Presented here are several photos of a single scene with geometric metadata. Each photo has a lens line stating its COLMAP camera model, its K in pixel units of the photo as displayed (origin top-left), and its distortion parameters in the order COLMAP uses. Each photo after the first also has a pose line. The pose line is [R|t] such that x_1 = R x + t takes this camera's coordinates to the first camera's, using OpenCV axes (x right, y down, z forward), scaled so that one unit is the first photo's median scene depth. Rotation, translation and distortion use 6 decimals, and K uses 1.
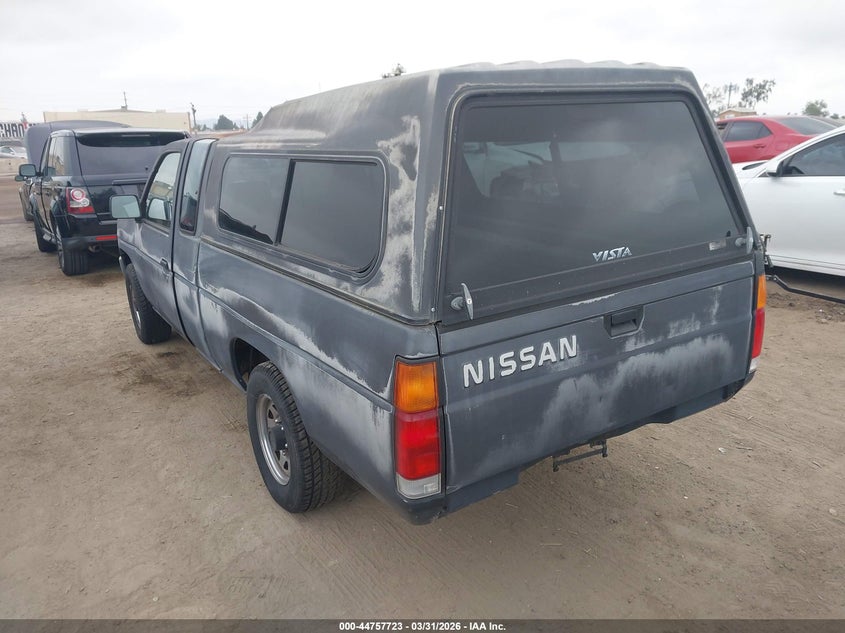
lens RADIAL K [[668.1, 0, 421.8], [0, 668.1, 321.3], [0, 0, 1]] dist [0.009814, -0.003376]
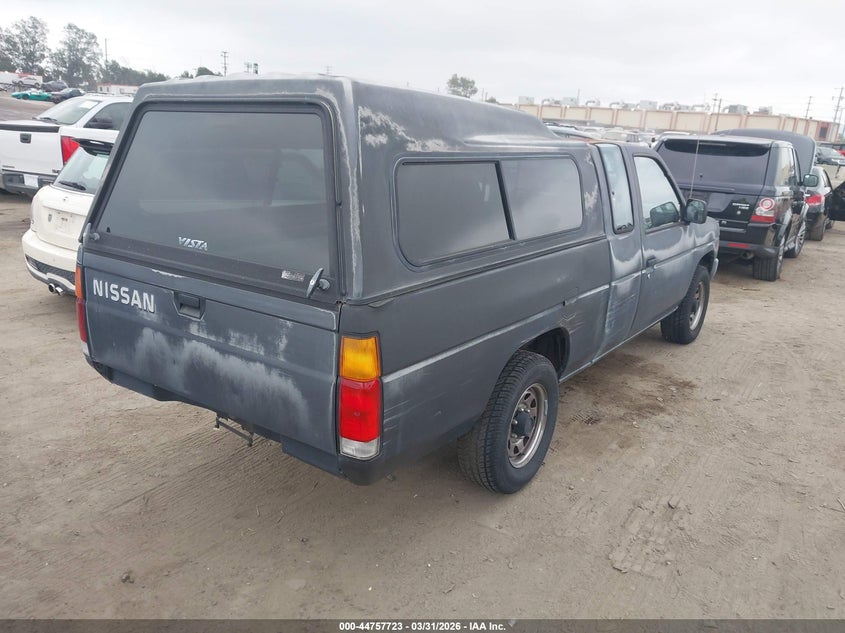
lens RADIAL K [[668.1, 0, 423.3], [0, 668.1, 314.2], [0, 0, 1]] dist [0.009814, -0.003376]
pose [[0.373206, 0.295747, -0.879347, 1.409099], [-0.307217, 0.933749, 0.183658, -0.305416], [0.875406, 0.201608, 0.439340, 0.836167]]
